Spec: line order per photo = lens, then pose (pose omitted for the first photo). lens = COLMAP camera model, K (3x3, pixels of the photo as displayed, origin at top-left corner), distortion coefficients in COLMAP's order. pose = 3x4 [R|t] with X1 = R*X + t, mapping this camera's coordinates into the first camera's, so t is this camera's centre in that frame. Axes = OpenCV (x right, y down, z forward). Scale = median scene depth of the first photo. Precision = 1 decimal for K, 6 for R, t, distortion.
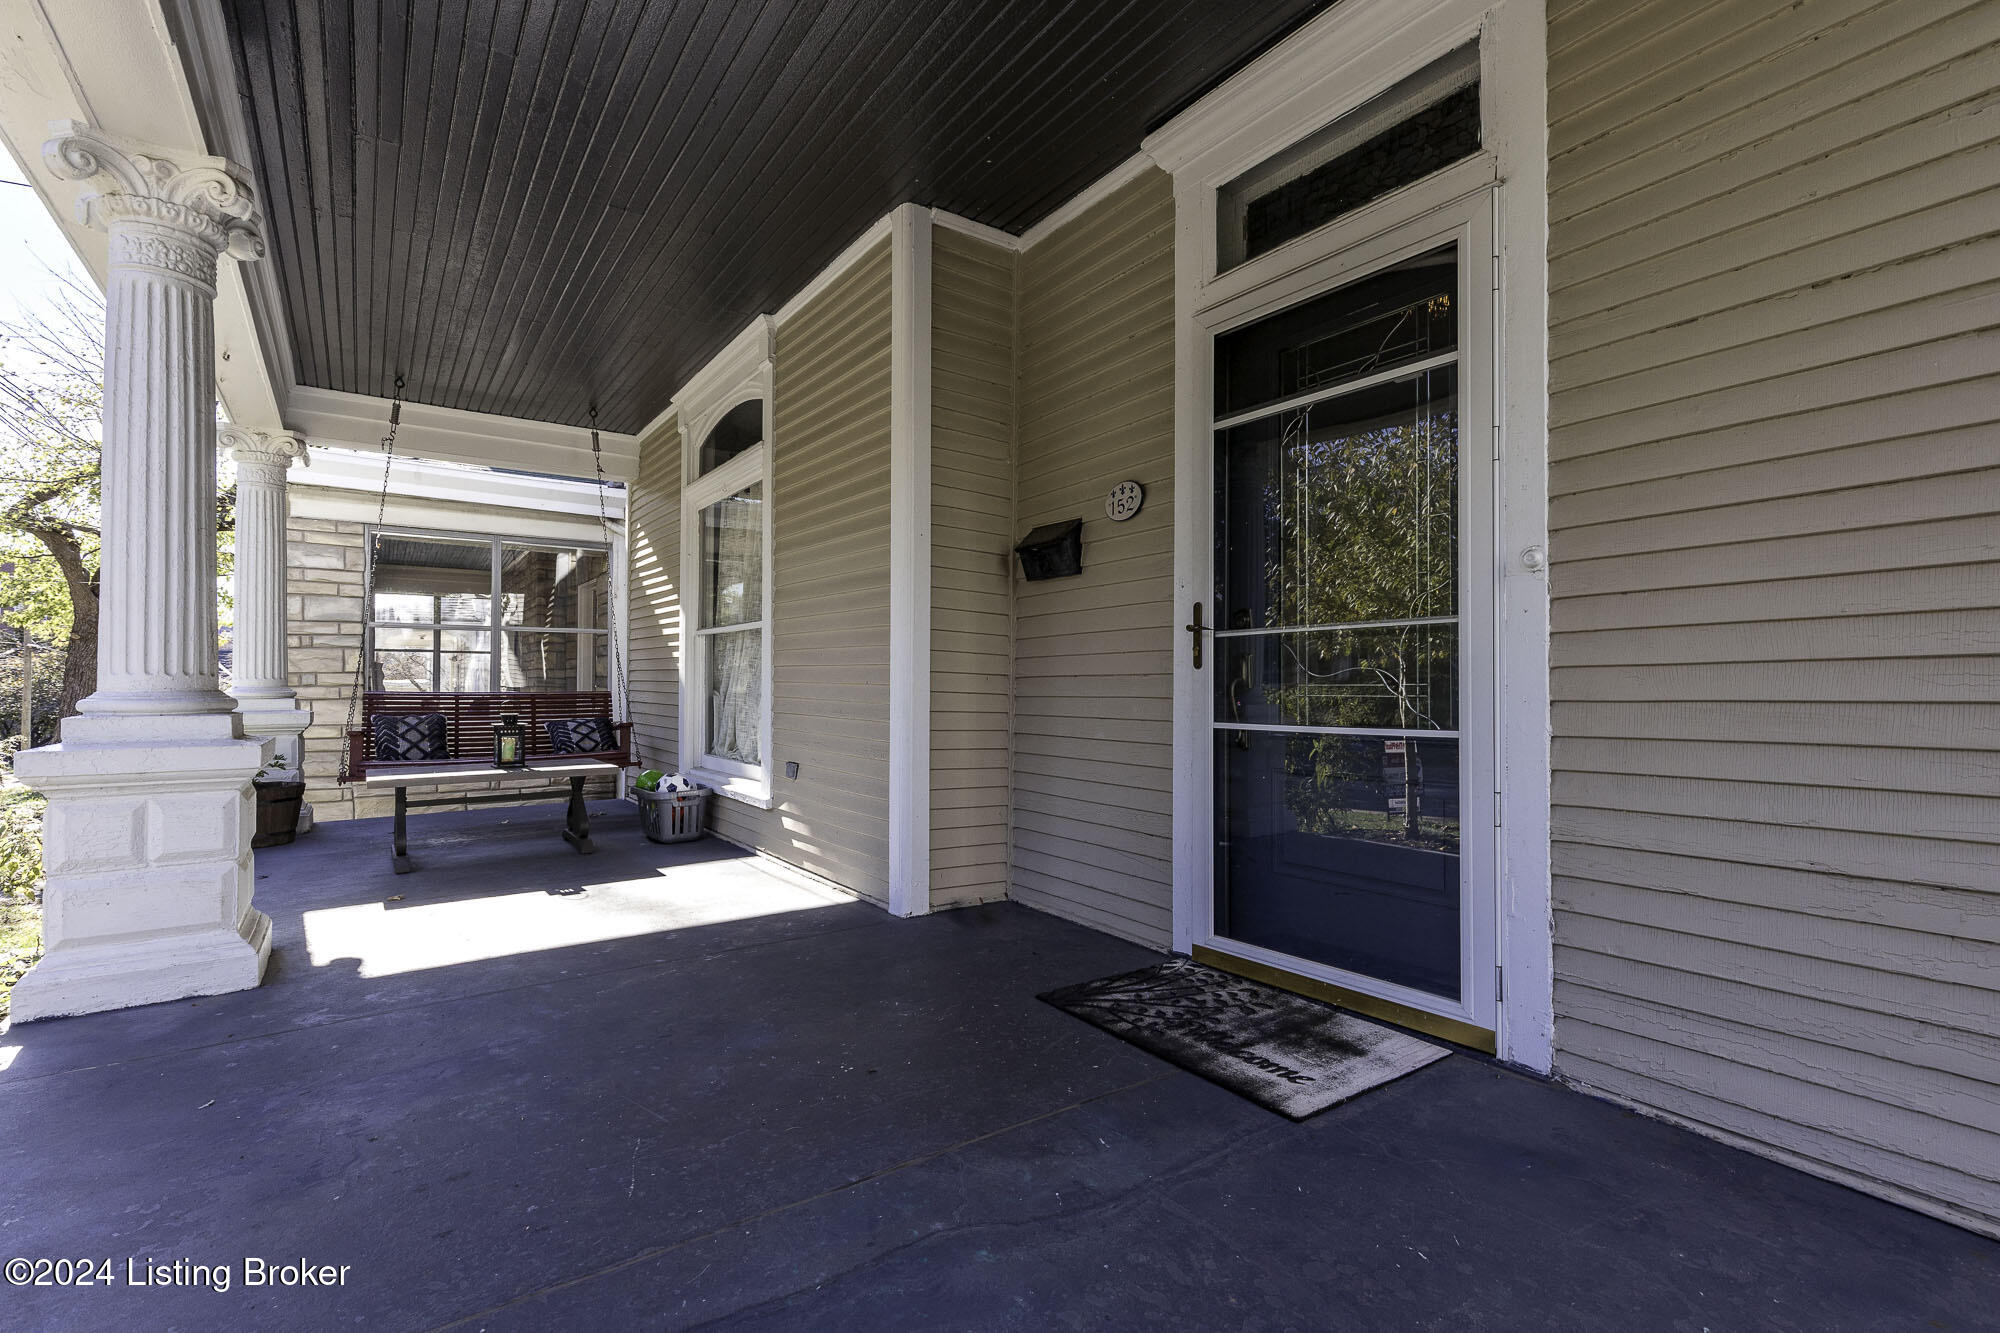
lens RADIAL K [[905.7, 0, 991.4], [0, 905.7, 683.2], [0, 0, 1]] dist [0.000042, -0.000068]
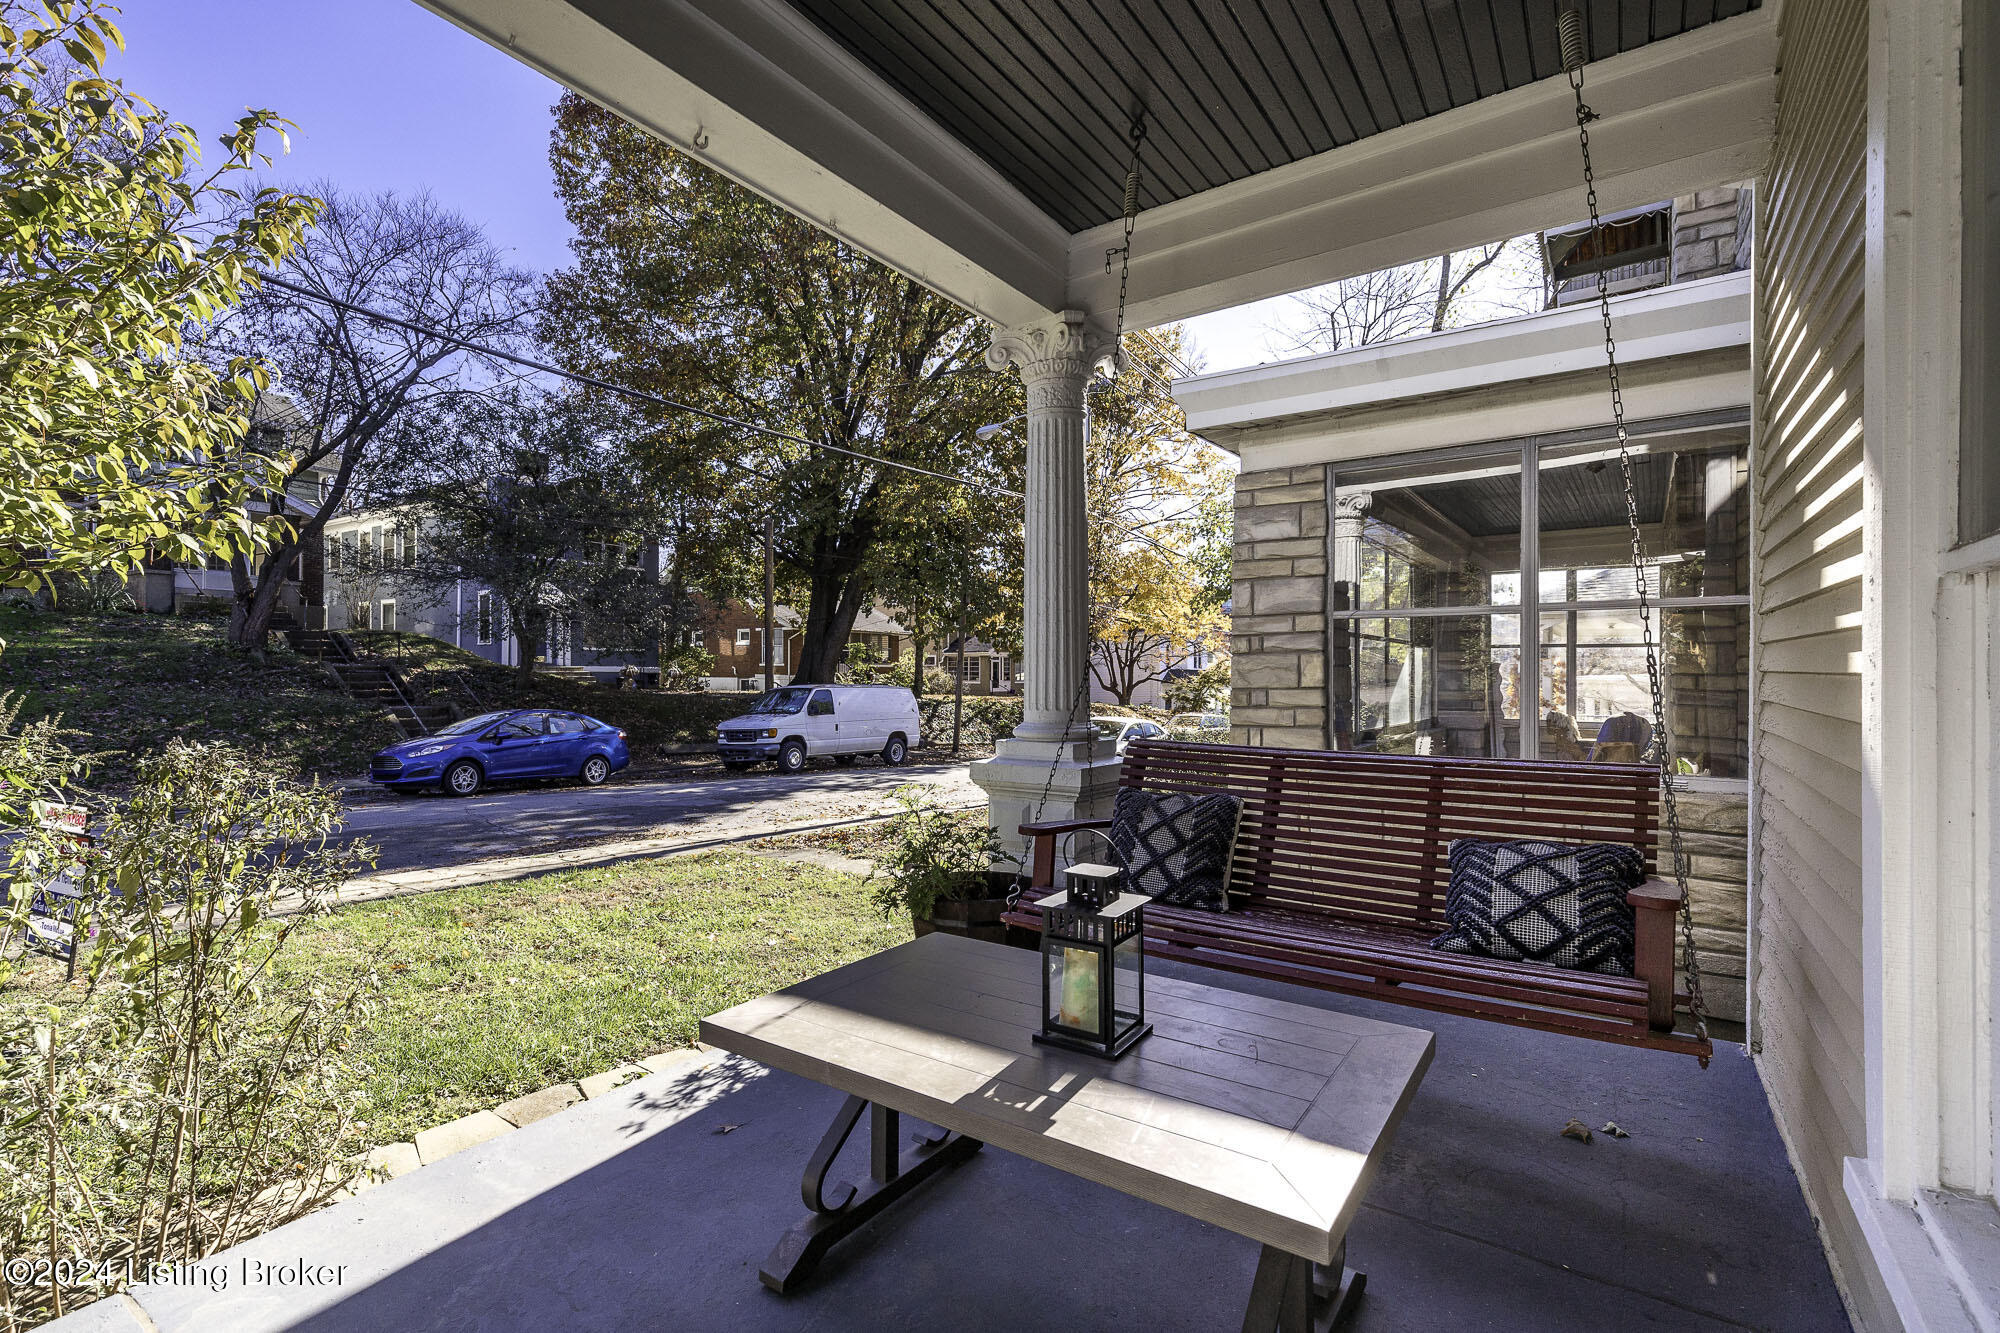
lens RADIAL K [[900.8, 0, 1000.0], [0, 900.8, 666.5], [0, 0, 1]] dist [0.000173, -0.000340]
pose [[0.346089, -0.008400, -0.938164, -0.202195], [0.003306, 0.999965, -0.007734, -0.030305], [0.938196, -0.000425, 0.346104, 0.710103]]
